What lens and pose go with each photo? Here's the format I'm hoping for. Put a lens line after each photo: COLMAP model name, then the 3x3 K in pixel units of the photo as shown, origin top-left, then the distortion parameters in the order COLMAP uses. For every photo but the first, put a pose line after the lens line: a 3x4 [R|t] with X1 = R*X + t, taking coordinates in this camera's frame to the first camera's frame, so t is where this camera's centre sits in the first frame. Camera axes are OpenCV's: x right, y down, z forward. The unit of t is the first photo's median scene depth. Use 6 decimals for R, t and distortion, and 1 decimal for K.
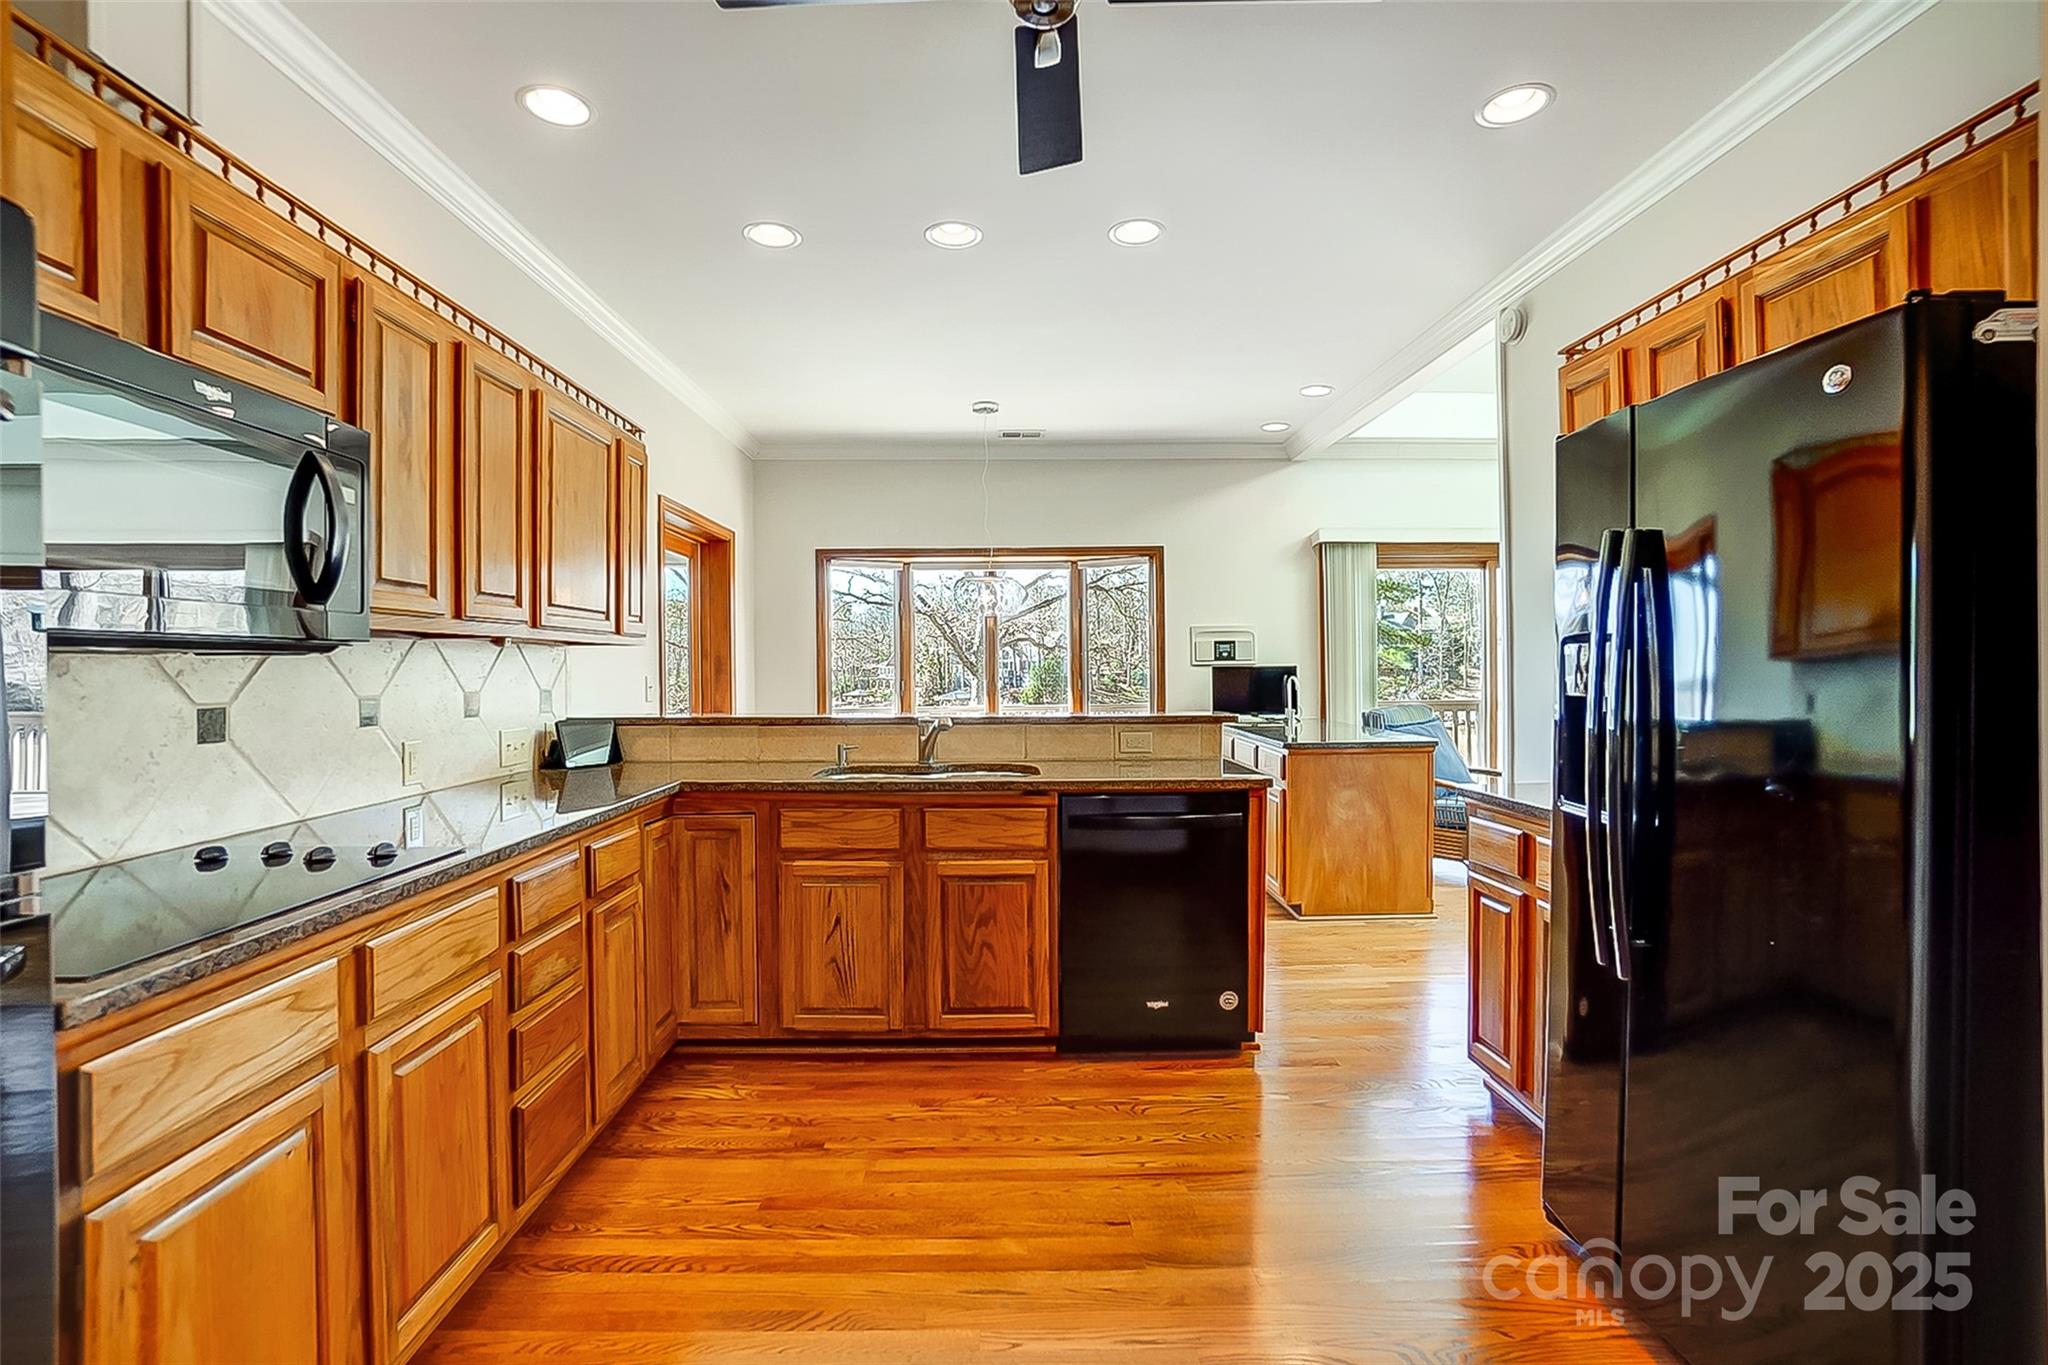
lens RADIAL K [[936.0, 0, 1022.5], [0, 936.0, 670.2], [0, 0, 1]] dist [-0.059662, 0.023919]
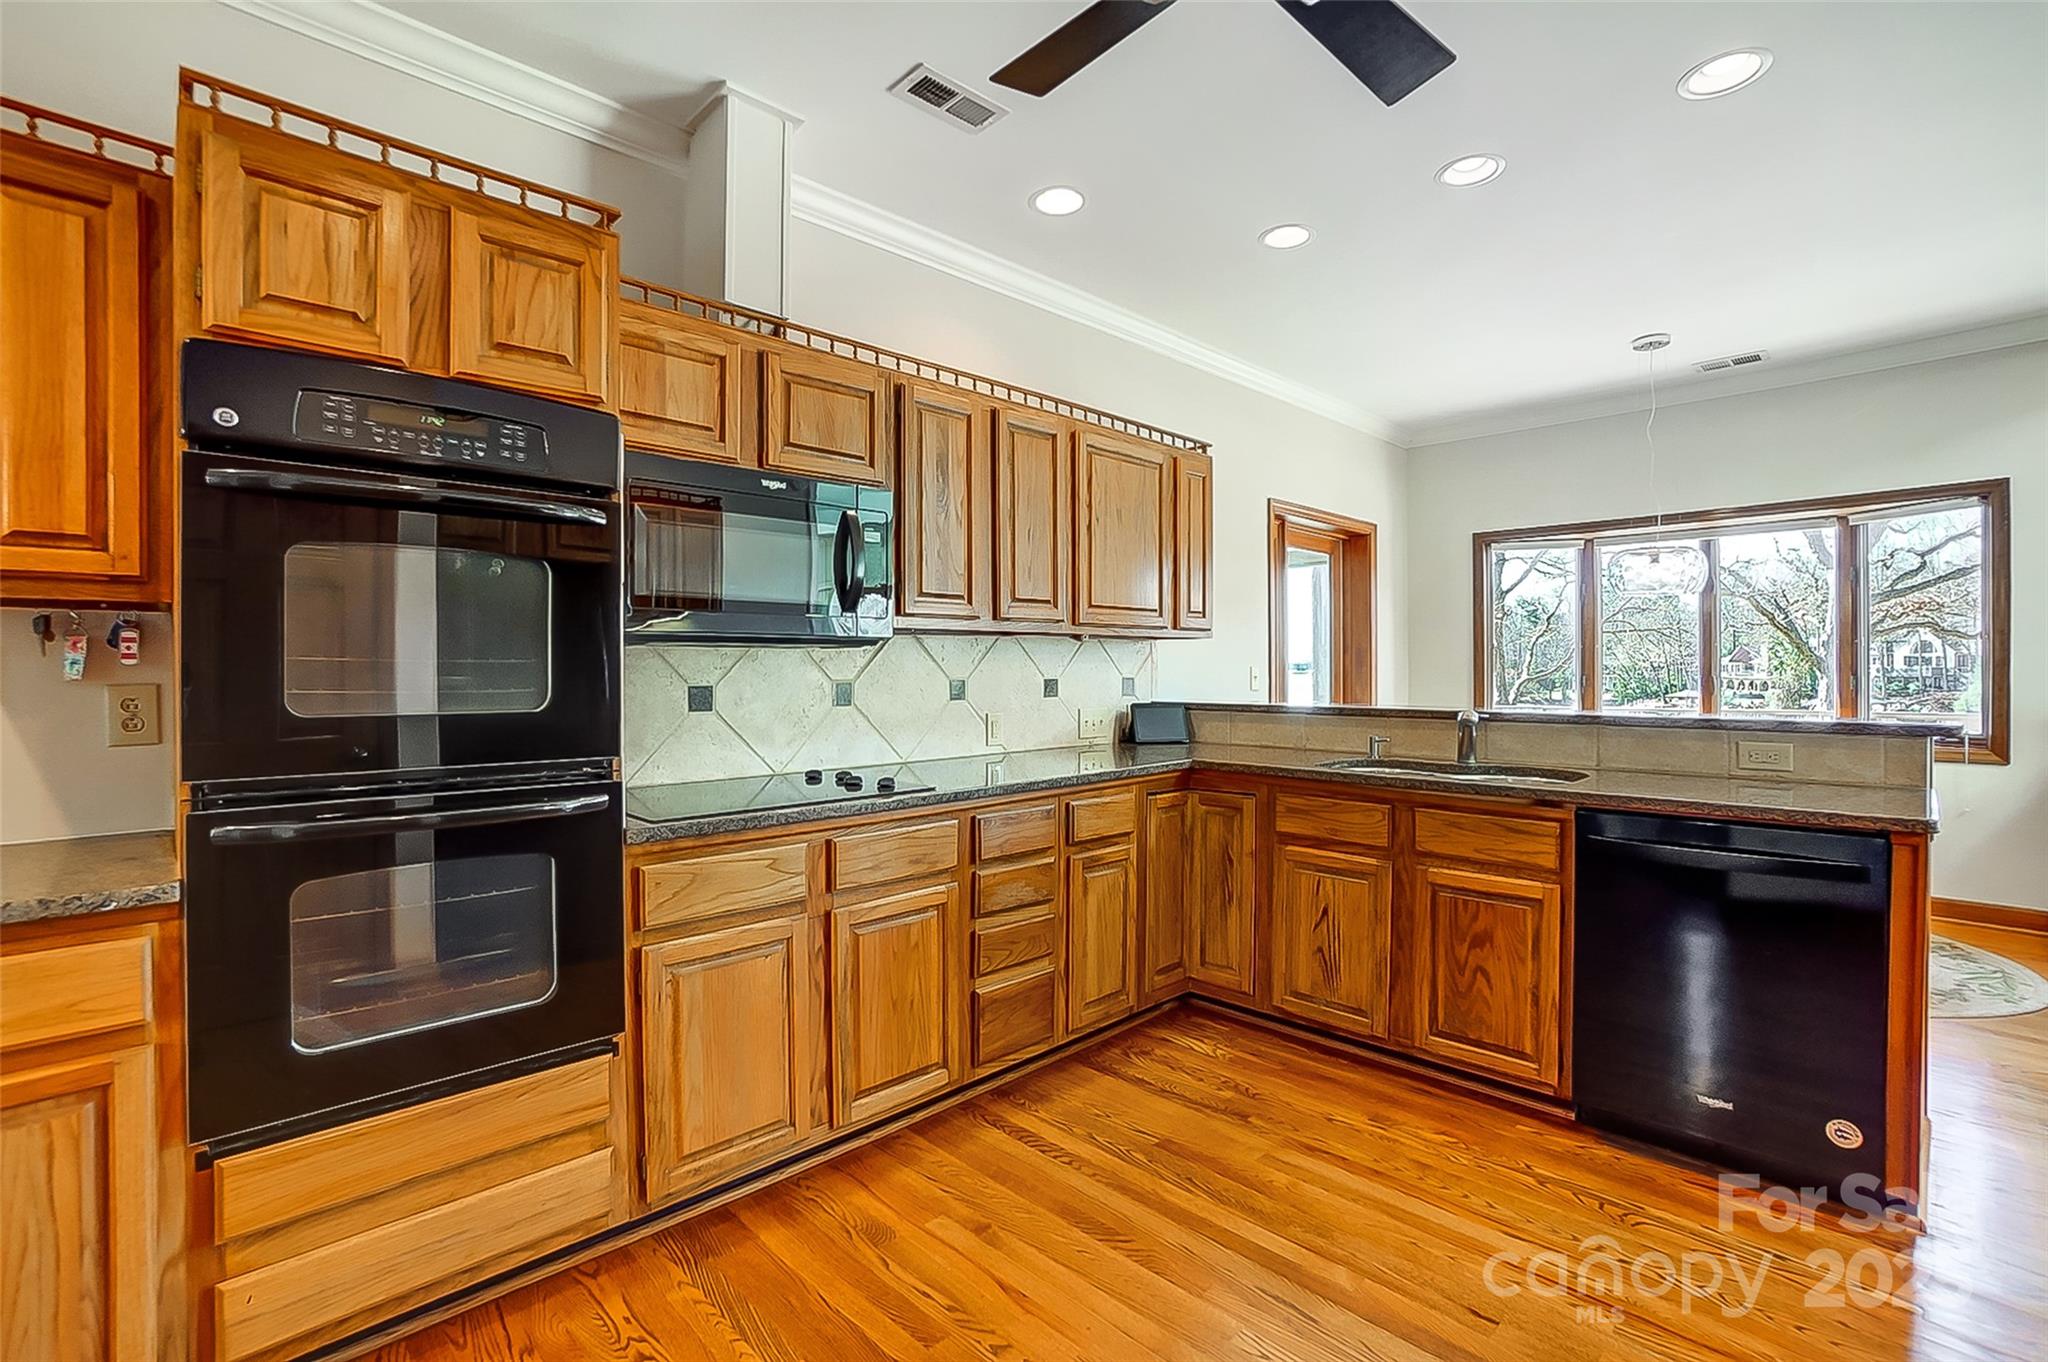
lens RADIAL K [[921.5, 0, 1022.9], [0, 921.5, 670.6], [0, 0, 1]] dist [-0.056907, 0.022160]
pose [[0.682127, 0.003695, -0.731225, 0.295006], [-0.001159, 0.999991, 0.003972, 0.009149], [0.731233, -0.001862, 0.682125, 0.101704]]
